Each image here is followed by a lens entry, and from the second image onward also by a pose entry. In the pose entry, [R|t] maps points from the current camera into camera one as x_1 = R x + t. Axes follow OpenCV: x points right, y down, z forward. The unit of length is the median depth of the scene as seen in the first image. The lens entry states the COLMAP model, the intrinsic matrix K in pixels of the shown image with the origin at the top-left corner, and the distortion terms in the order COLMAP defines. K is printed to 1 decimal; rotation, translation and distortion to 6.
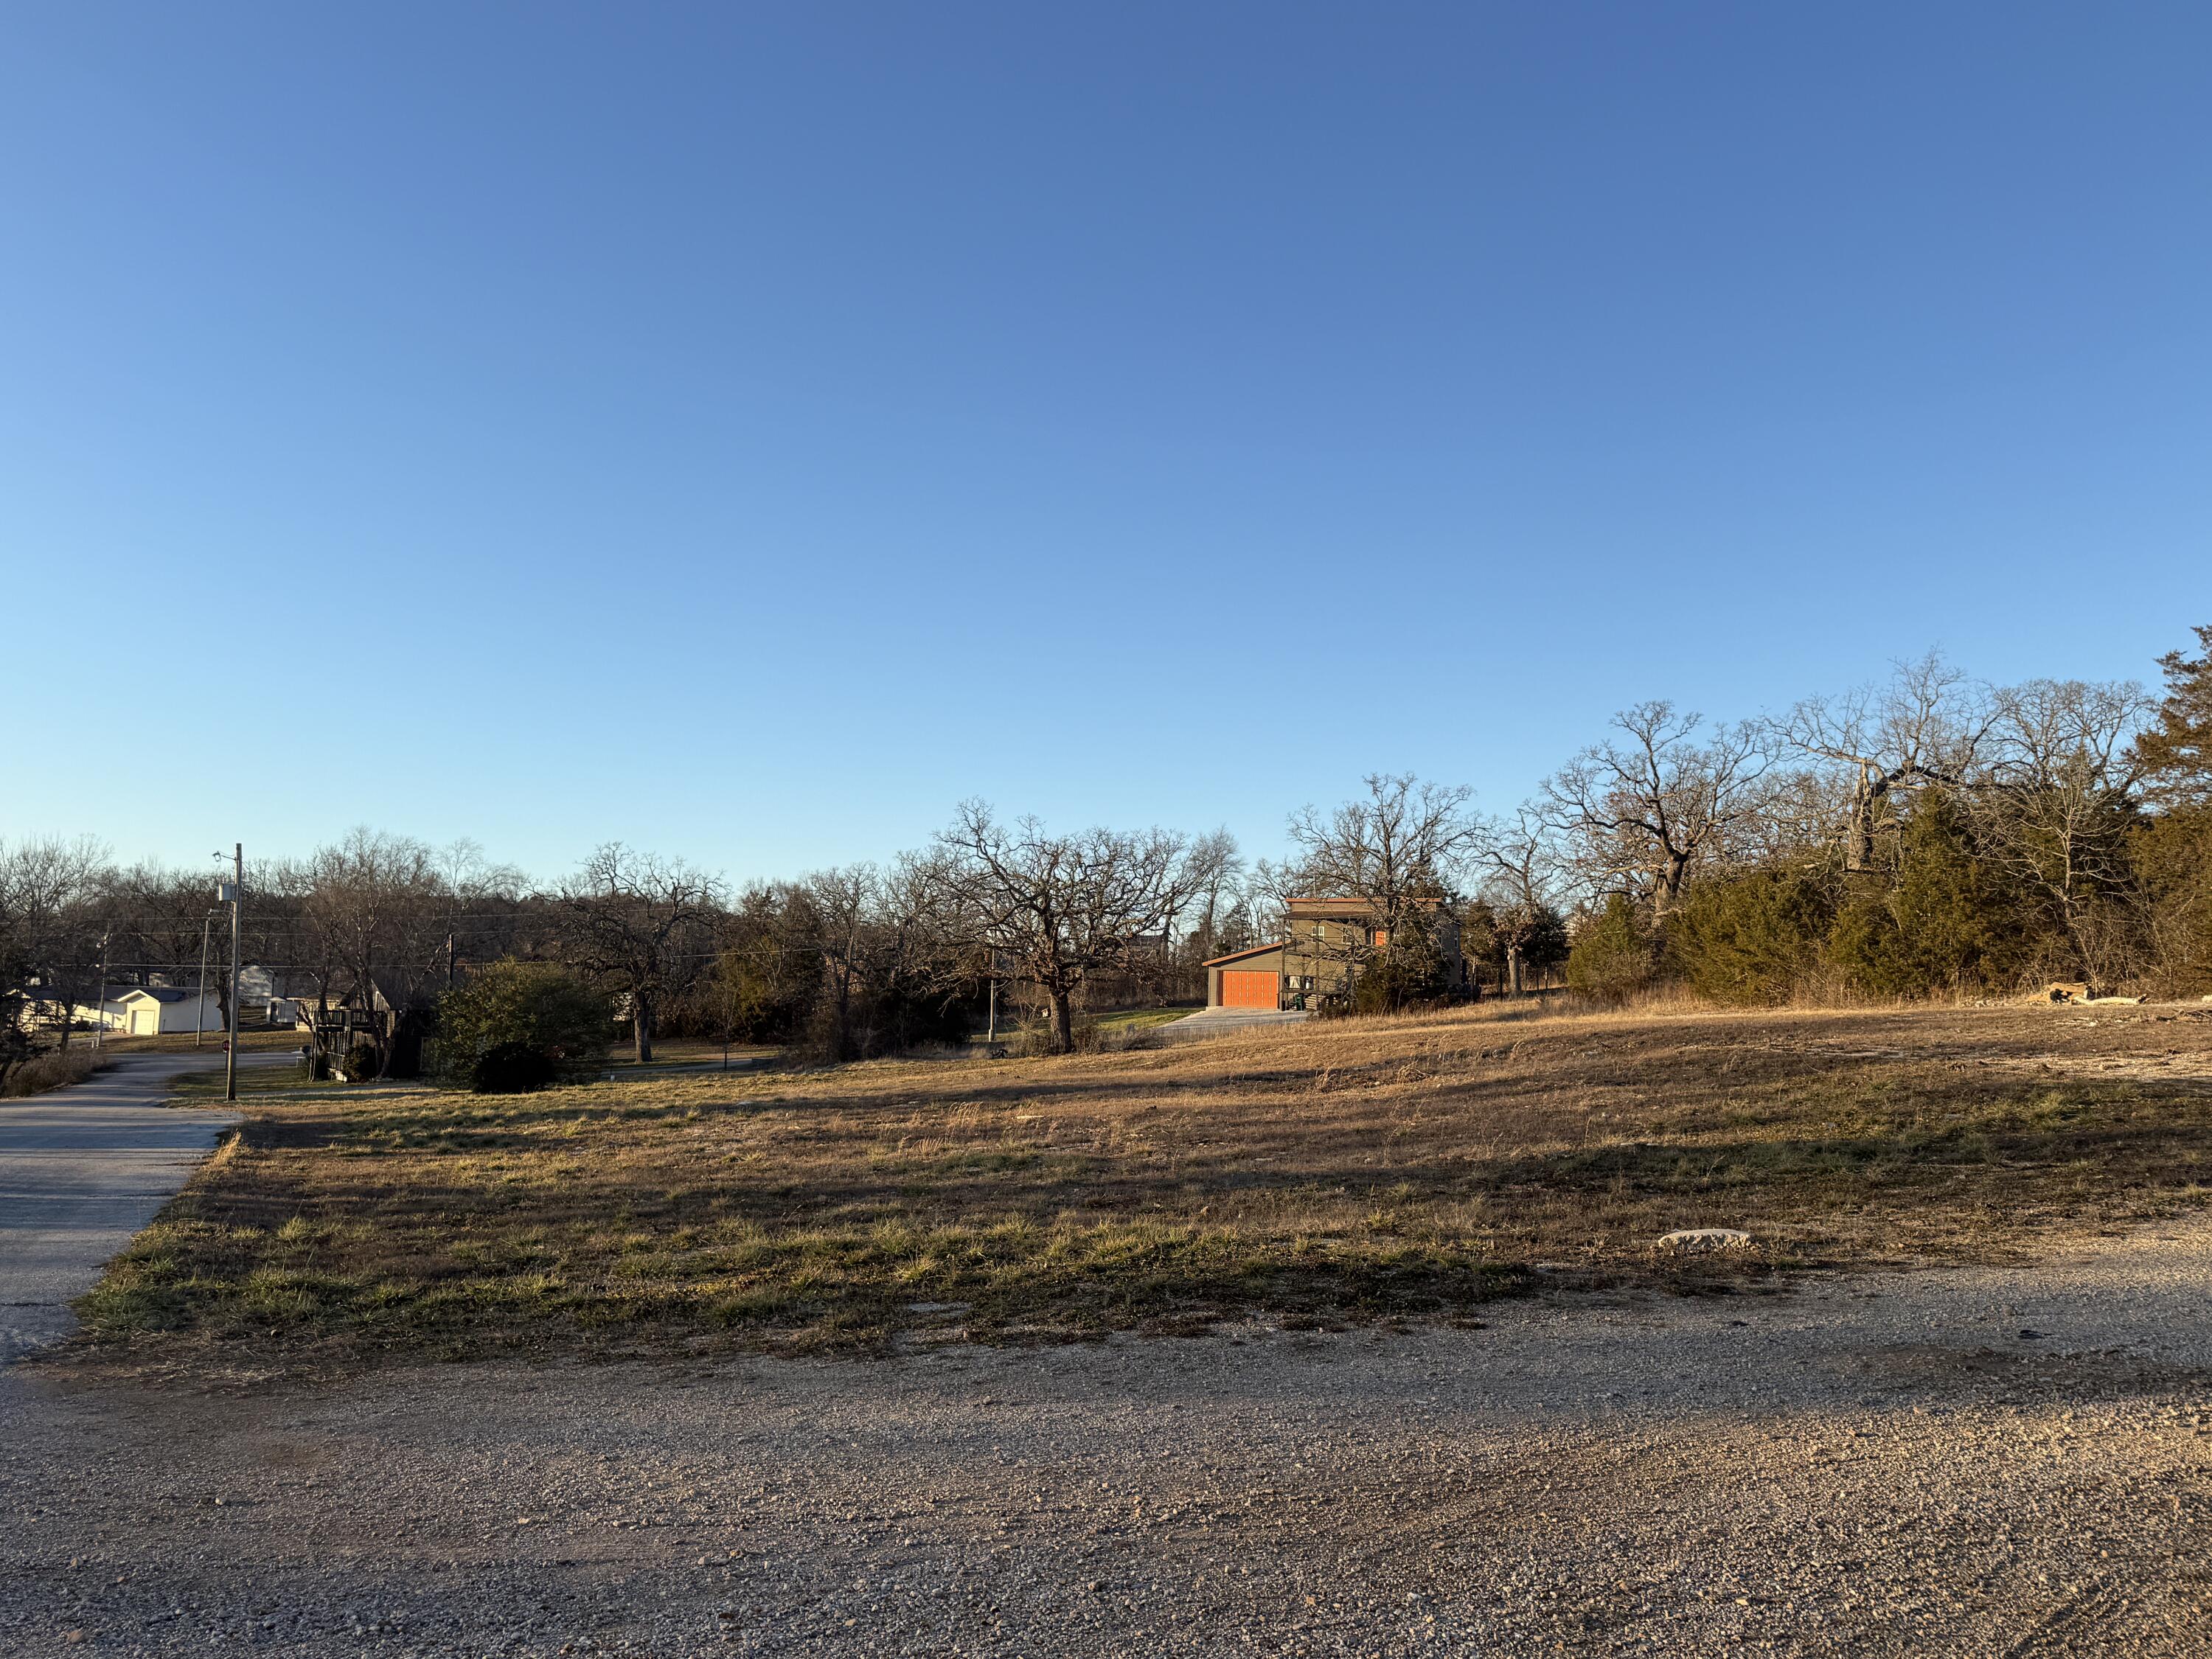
lens RADIAL K [[1673.3, 0, 1108.3], [0, 1673.3, 822.1], [0, 0, 1]] dist [0.033477, -0.002163]
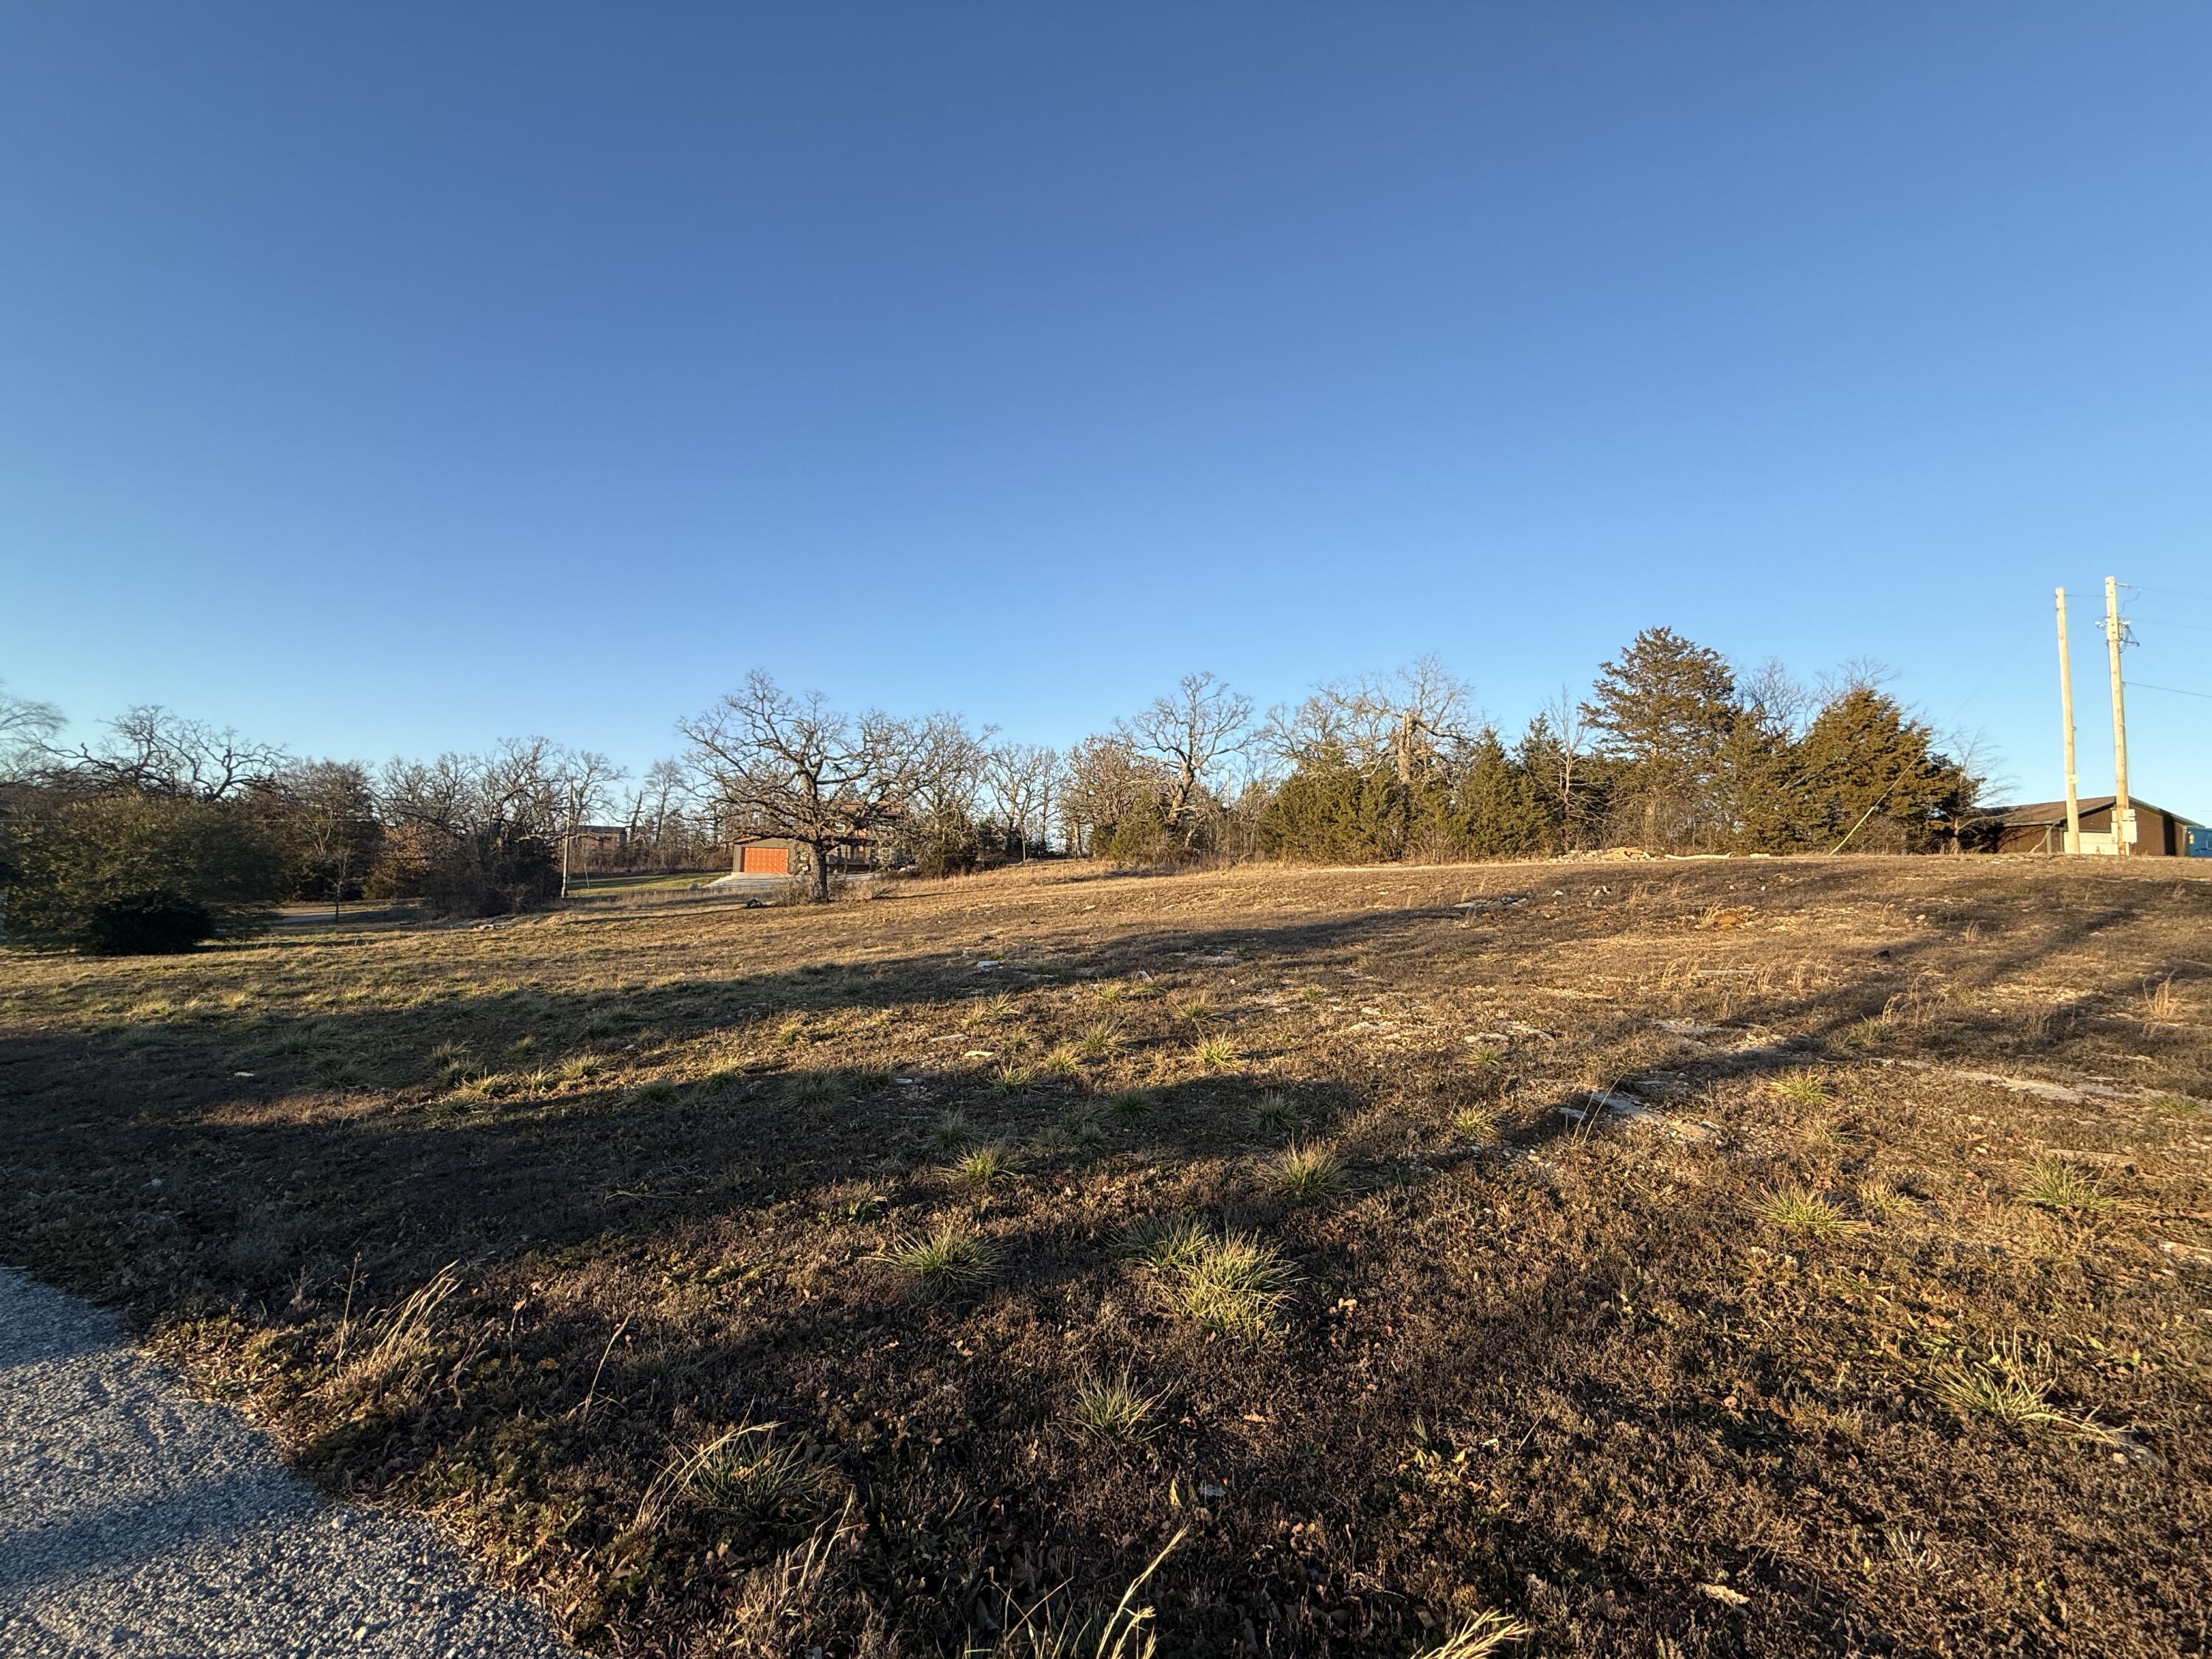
lens RADIAL K [[897.5, 0, 1095.4], [0, 897.5, 824.0], [0, 0, 1]] dist [-0.001554, -0.000080]
pose [[0.819507, 0.042005, 0.571527, -0.219225], [-0.067251, 0.997468, 0.023121, 0.054396], [-0.569109, -0.057384, 0.820257, 0.365031]]
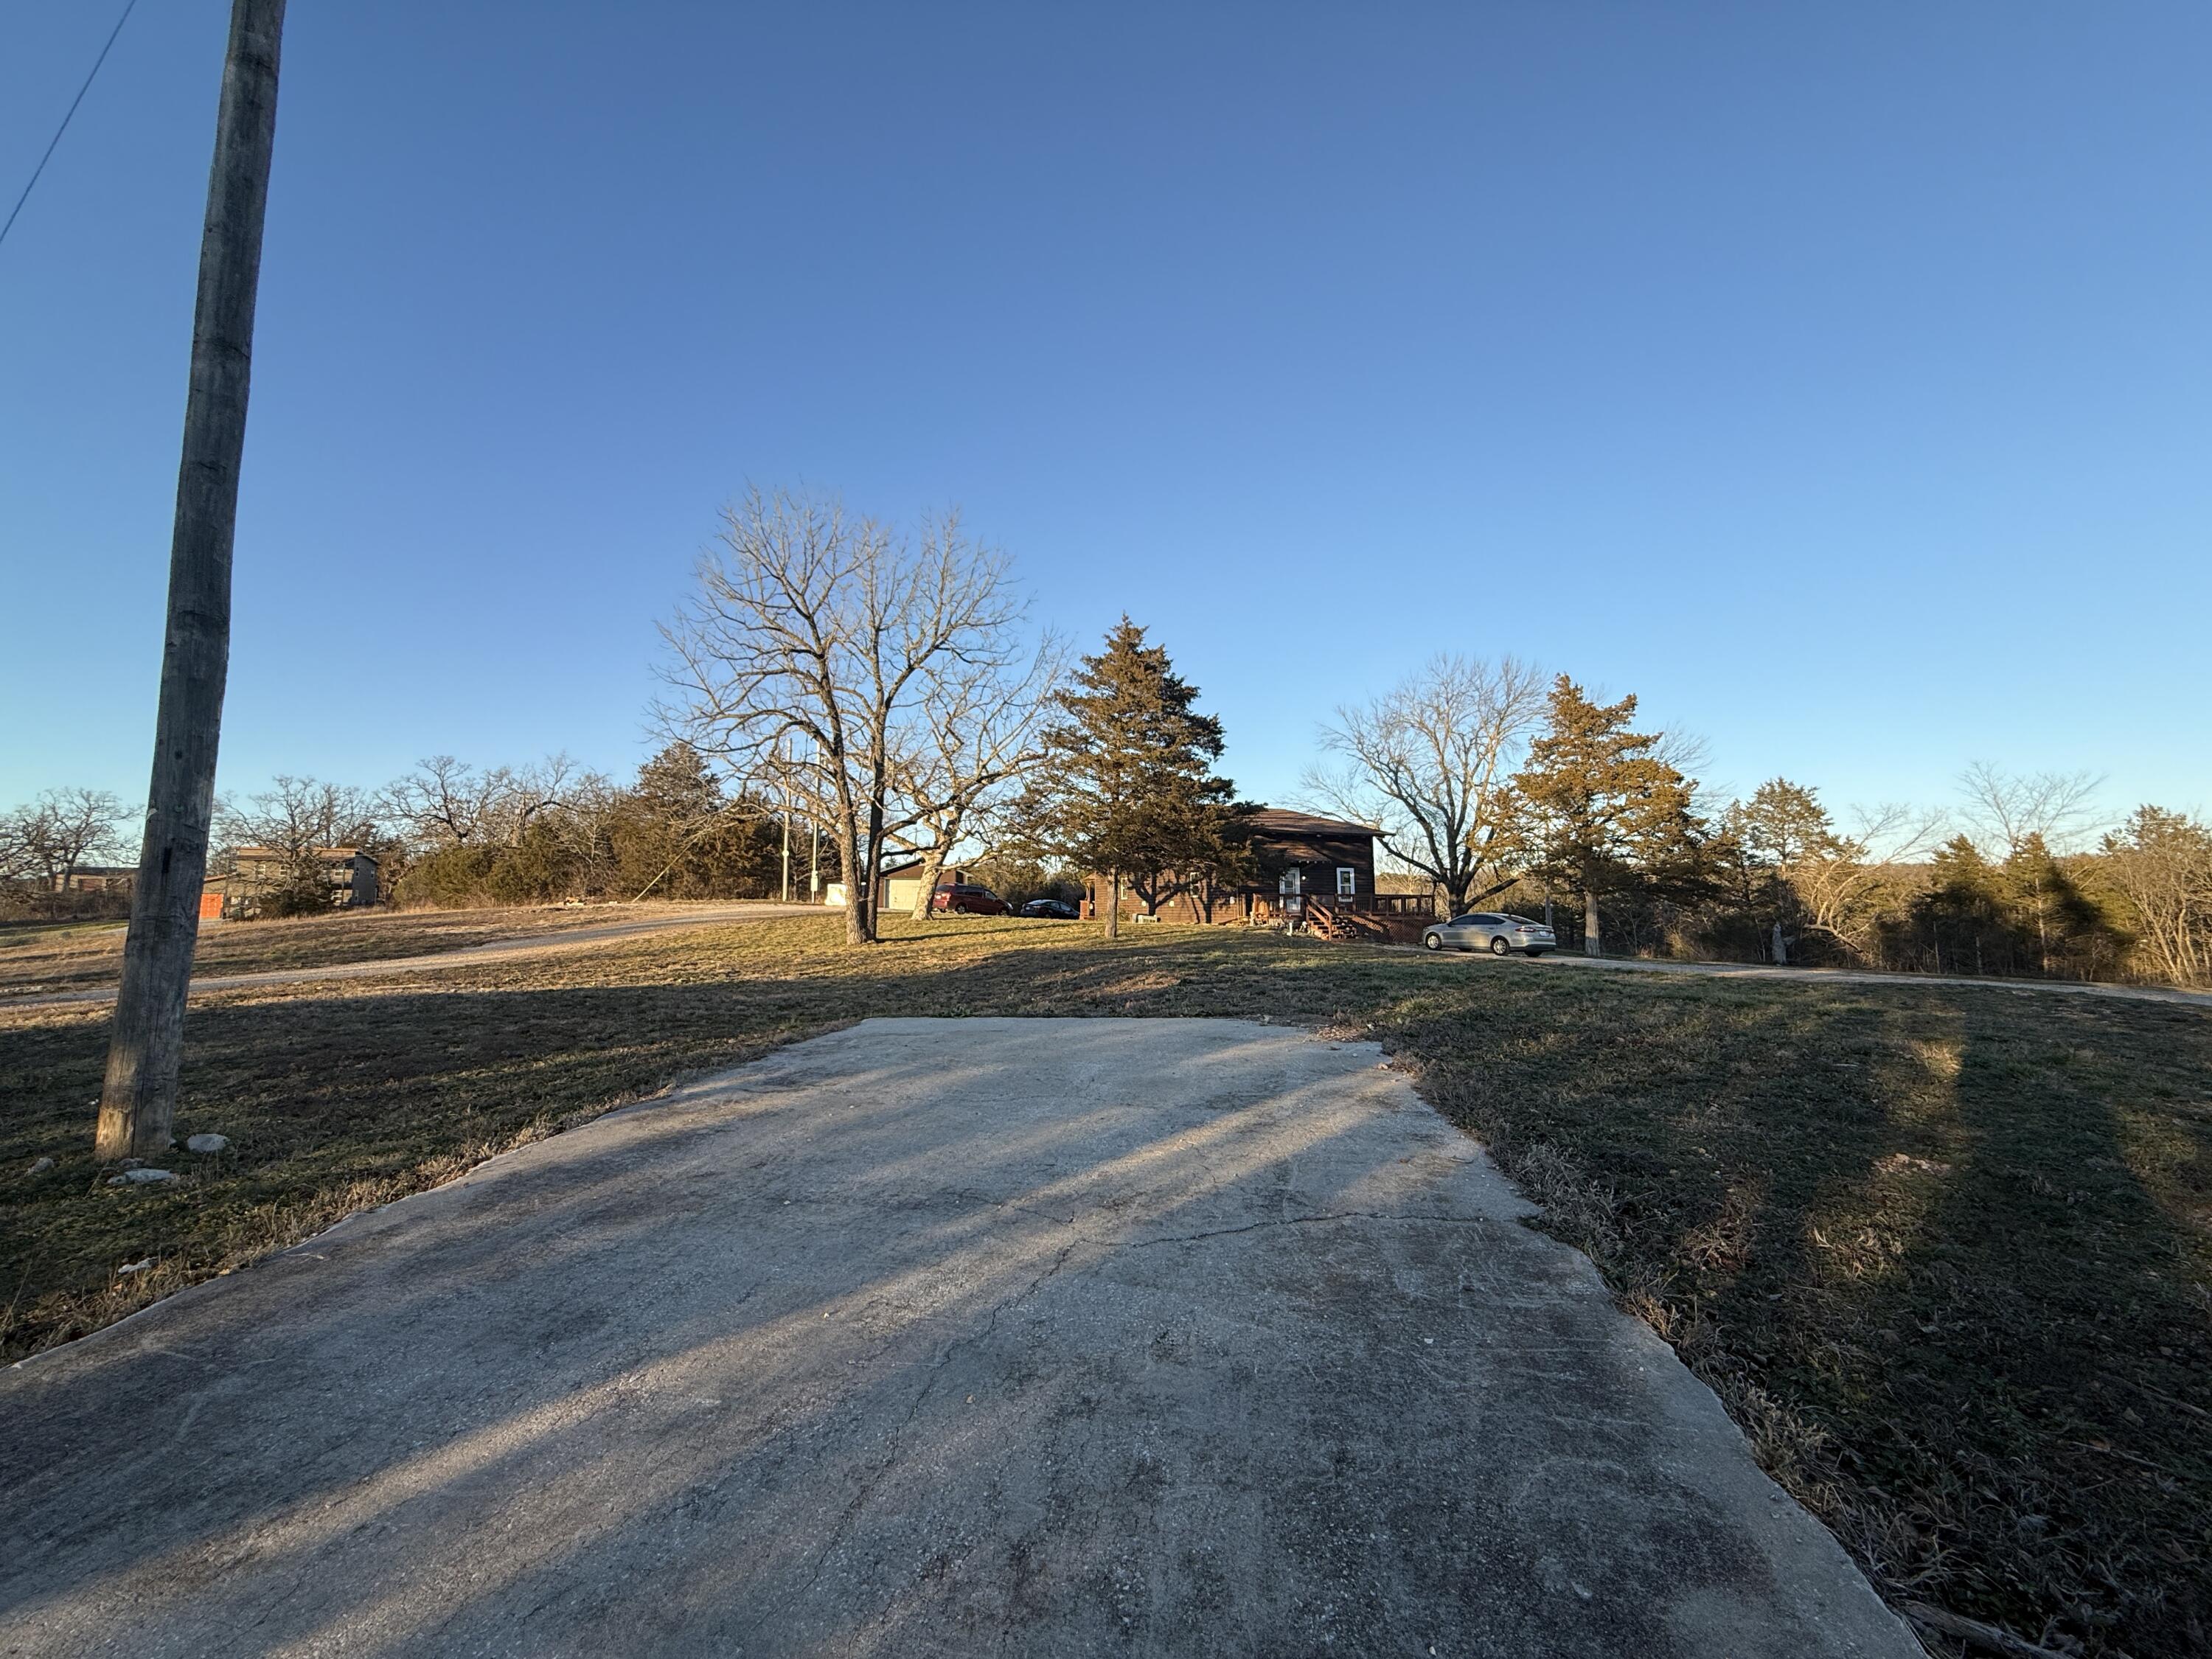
lens RADIAL K [[897.5, 0, 1104.8], [0, 897.5, 823.6], [0, 0, 1]] dist [-0.001554, -0.000080]
pose [[0.679410, 0.051098, 0.731978, 0.096669], [-0.061274, 0.998039, -0.012797, -0.029597], [-0.731196, -0.036156, 0.681208, -0.316293]]
